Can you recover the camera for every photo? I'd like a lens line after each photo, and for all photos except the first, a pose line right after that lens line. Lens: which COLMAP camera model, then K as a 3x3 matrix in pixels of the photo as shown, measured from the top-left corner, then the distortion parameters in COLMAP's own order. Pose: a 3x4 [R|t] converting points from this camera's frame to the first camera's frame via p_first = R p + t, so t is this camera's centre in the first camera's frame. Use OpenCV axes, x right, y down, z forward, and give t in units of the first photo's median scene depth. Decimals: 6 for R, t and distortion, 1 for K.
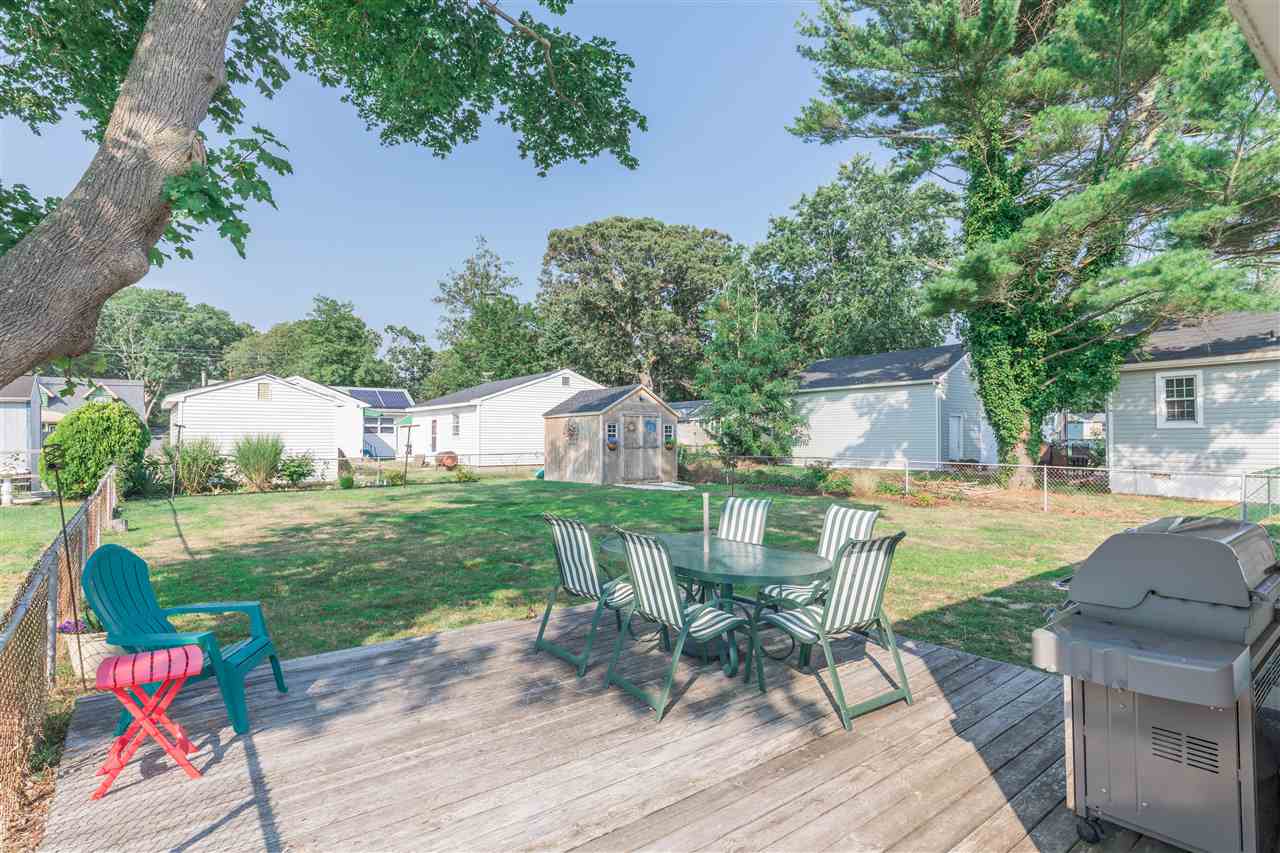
lens RADIAL K [[655.4, 0, 638.4], [0, 655.4, 440.7], [0, 0, 1]] dist [-0.007271, -0.000339]
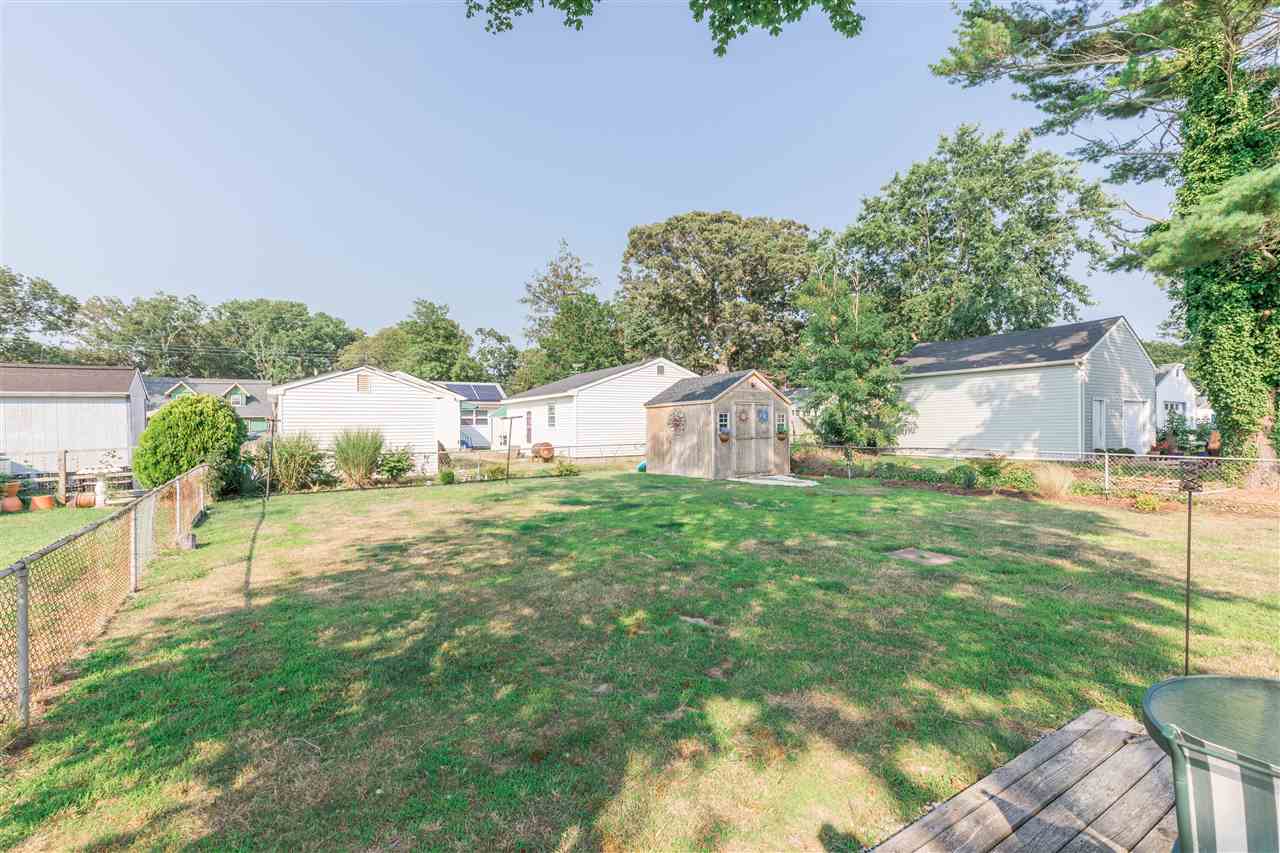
lens RADIAL K [[595.8, 0, 636.2], [0, 595.8, 435.2], [0, 0, 1]] dist [0.001970, 0.000044]
pose [[0.994232, -0.006840, -0.107033, -0.049320], [0.007921, 0.999922, 0.009678, -0.002454], [0.106958, -0.010470, 0.994208, 0.105194]]
